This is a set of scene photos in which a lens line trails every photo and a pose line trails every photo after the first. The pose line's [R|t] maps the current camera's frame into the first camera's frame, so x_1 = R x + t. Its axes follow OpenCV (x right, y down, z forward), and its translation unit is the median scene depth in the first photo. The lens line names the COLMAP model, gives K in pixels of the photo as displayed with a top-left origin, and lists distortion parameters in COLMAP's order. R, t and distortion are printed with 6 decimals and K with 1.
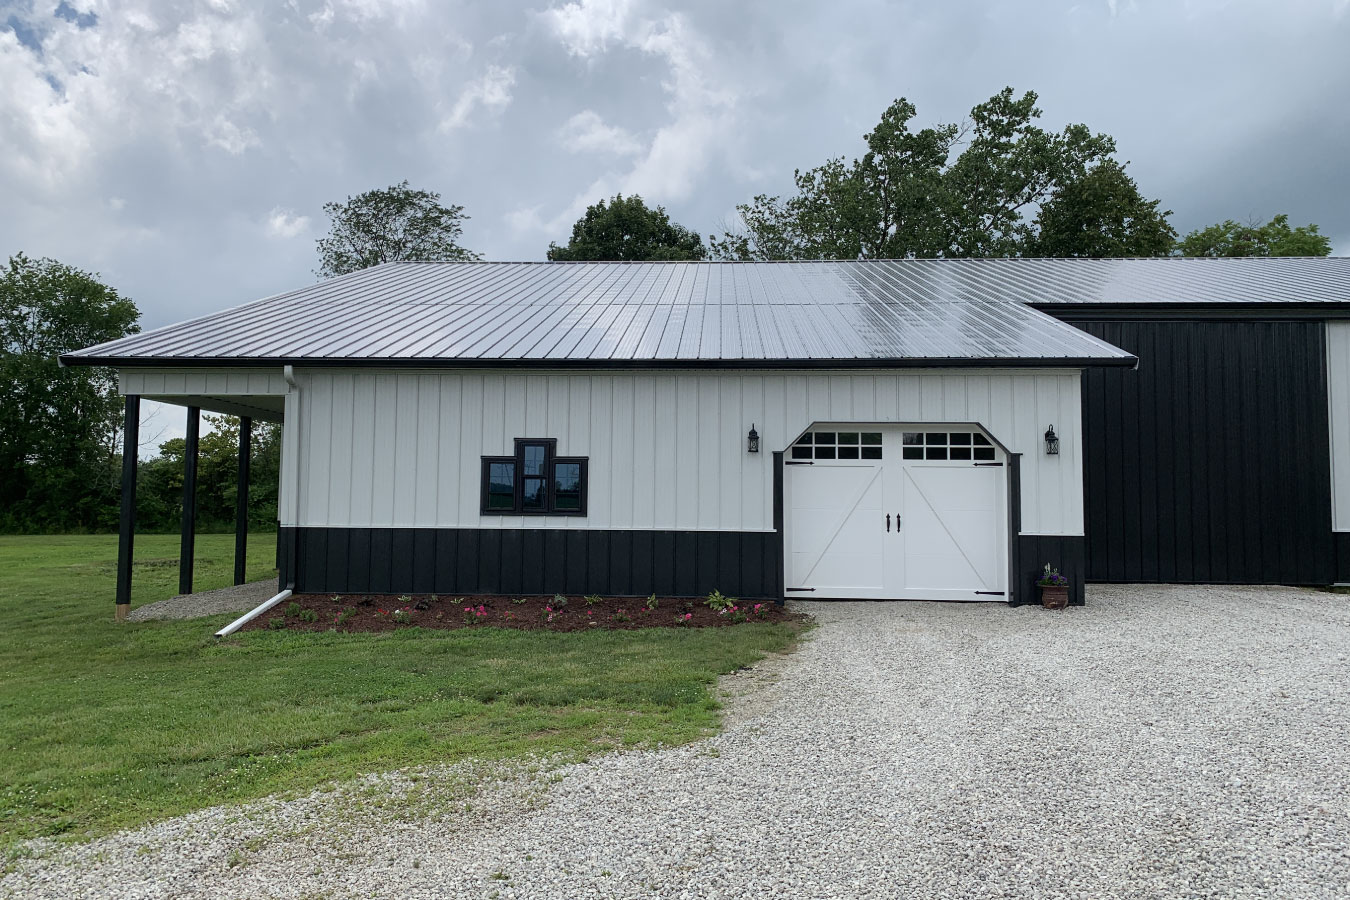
lens RADIAL K [[1018.2, 0, 647.4], [0, 1018.2, 446.8], [0, 0, 1]] dist [0.041226, -0.077644]
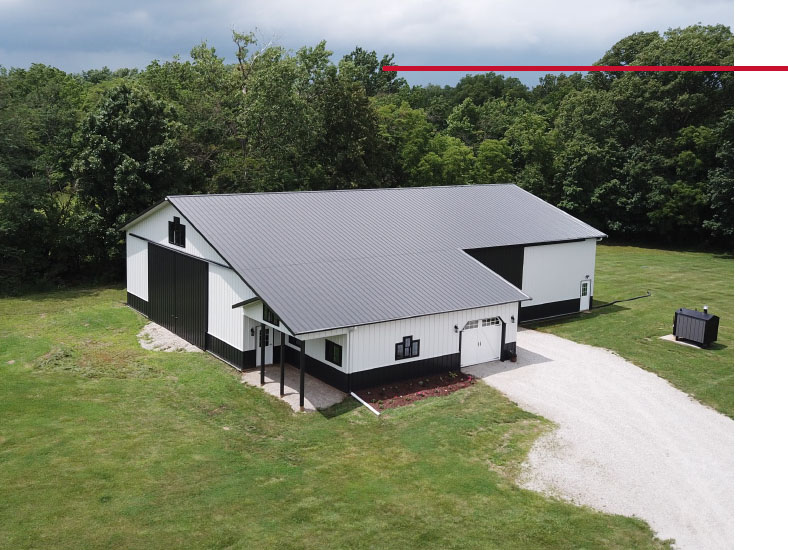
lens RADIAL K [[776.3, 0, 297.8], [0, 776.3, 216.6], [0, 0, 1]] dist [0.001530, 0.005659]
pose [[0.810131, -0.067160, 0.582389, -1.914023], [-0.035344, 0.986014, 0.162870, -0.820679], [-0.585182, -0.152530, 0.796427, -0.798569]]
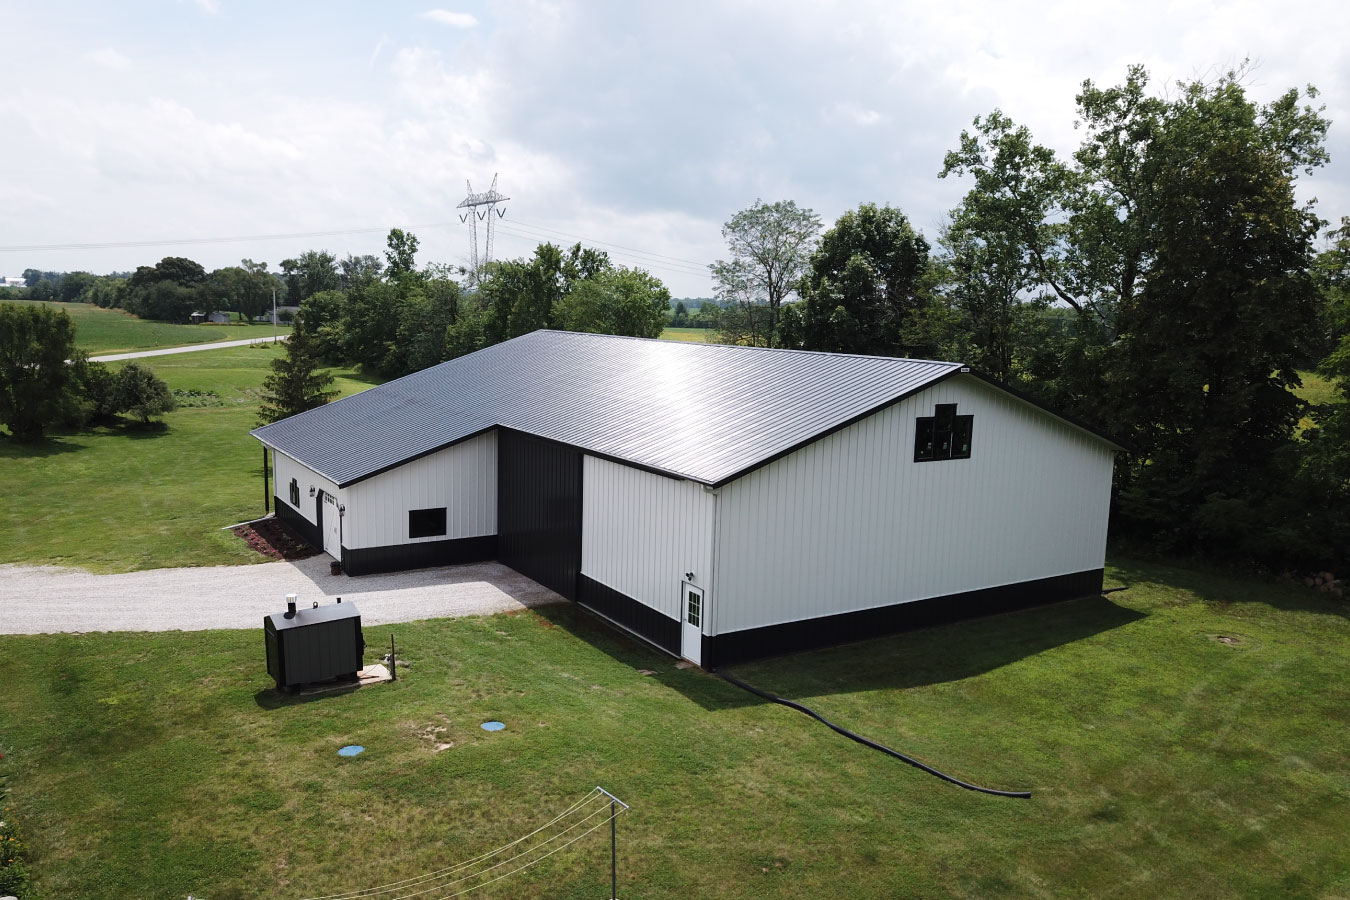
lens RADIAL K [[1018.2, 0, 647.4], [0, 1018.2, 446.8], [0, 0, 1]] dist [0.041226, -0.077644]
pose [[0.588360, 0.115571, -0.800297, 2.770142], [0.030632, 0.985837, 0.164884, -0.538913], [0.808019, -0.121526, 0.576487, 0.165643]]
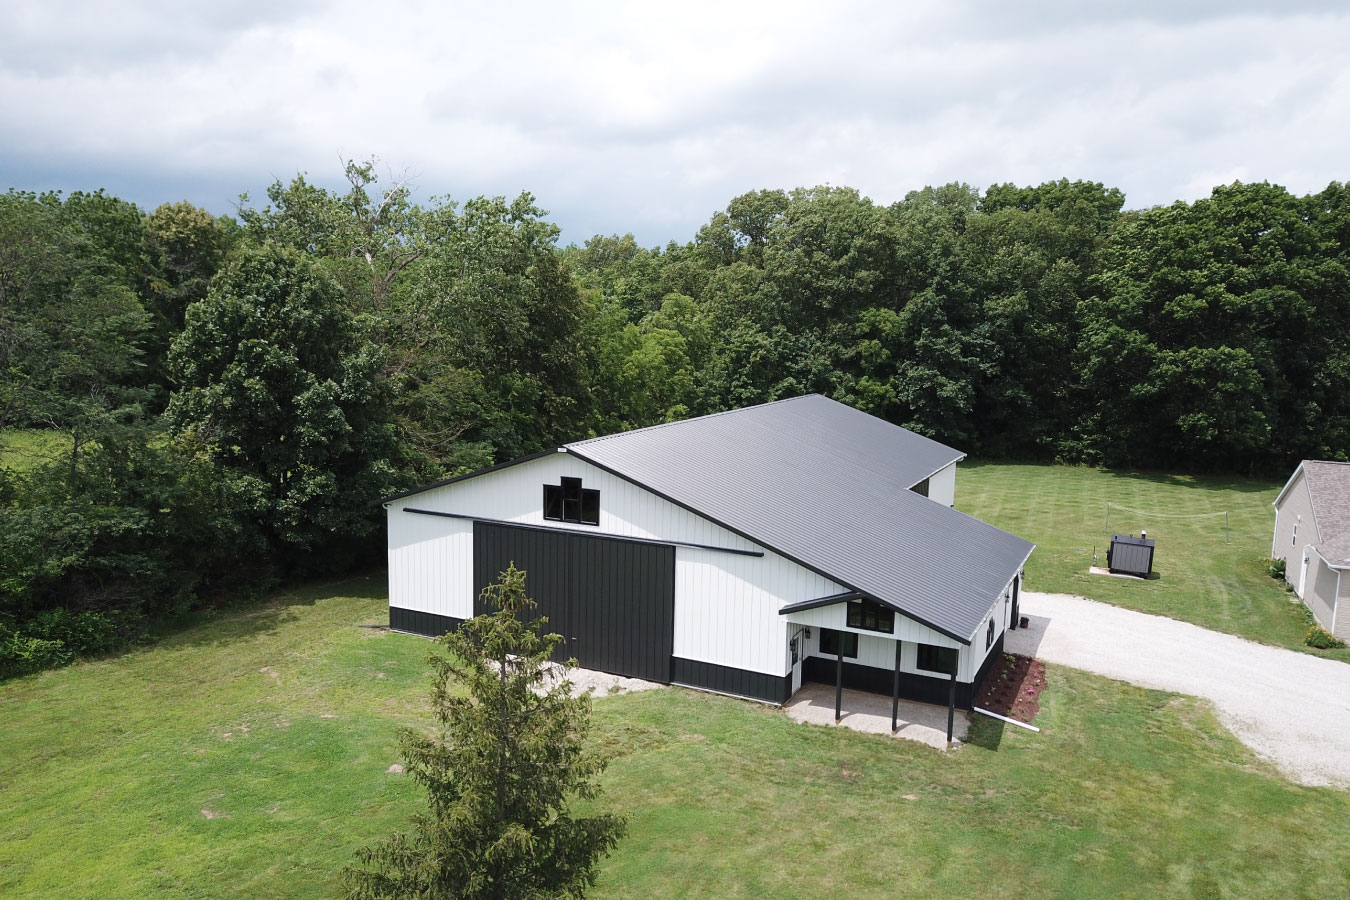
lens RADIAL K [[1069.8, 0, 629.8], [0, 1069.8, 449.7], [0, 0, 1]] dist [0.002837, 0.001741]
pose [[0.404392, -0.128248, 0.905549, -2.829747], [-0.057622, 0.984580, 0.165173, -0.804670], [-0.912769, -0.118974, 0.390767, 0.839198]]
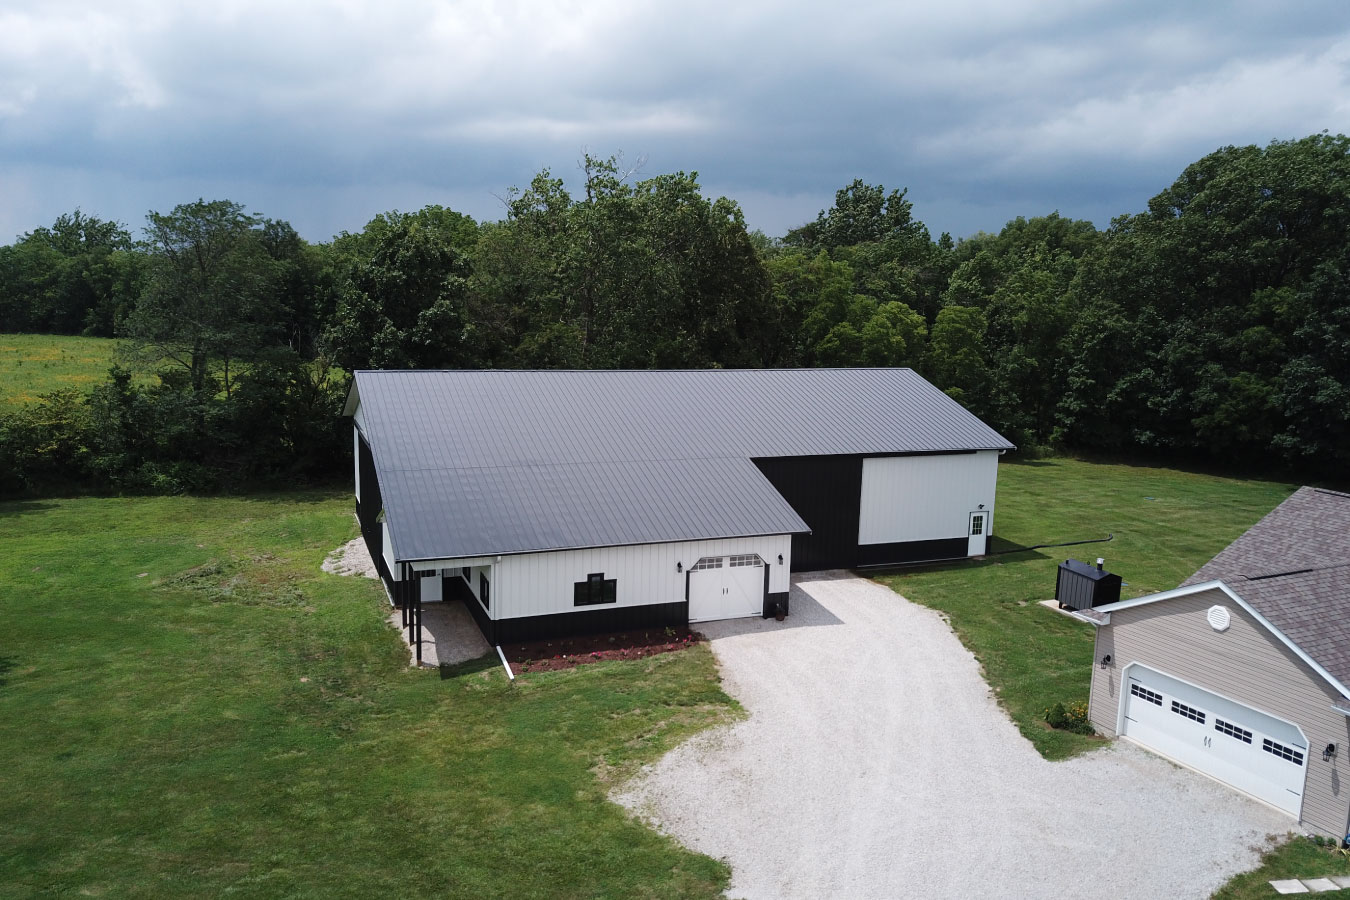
lens RADIAL K [[1018.2, 0, 647.4], [0, 1018.2, 446.8], [0, 0, 1]] dist [0.041226, -0.077644]
pose [[0.912291, -0.053497, 0.406033, -0.977700], [-0.033667, 0.978279, 0.204540, -0.812936], [-0.408156, -0.200270, 0.890674, -1.164516]]
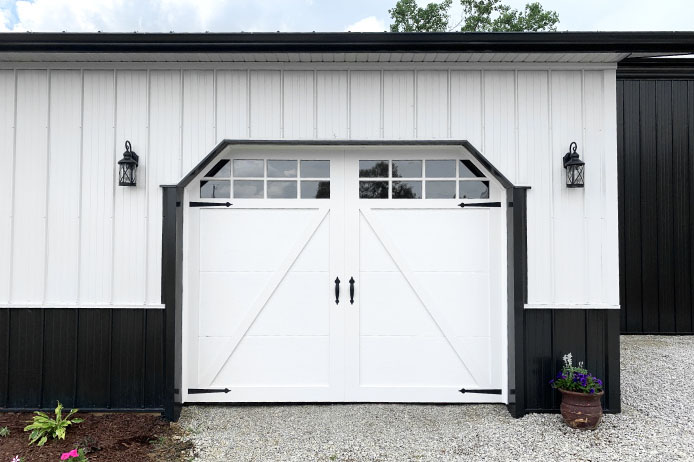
lens RADIAL K [[481.4, 0, 346.3], [0, 481.4, 248.3], [0, 0, 1]] dist [0.002036, -0.001343]
pose [[0.997892, -0.005785, 0.064631, 0.221009], [0.003505, 0.999369, 0.035338, 0.034589], [-0.064794, -0.035037, 0.997283, 0.676637]]
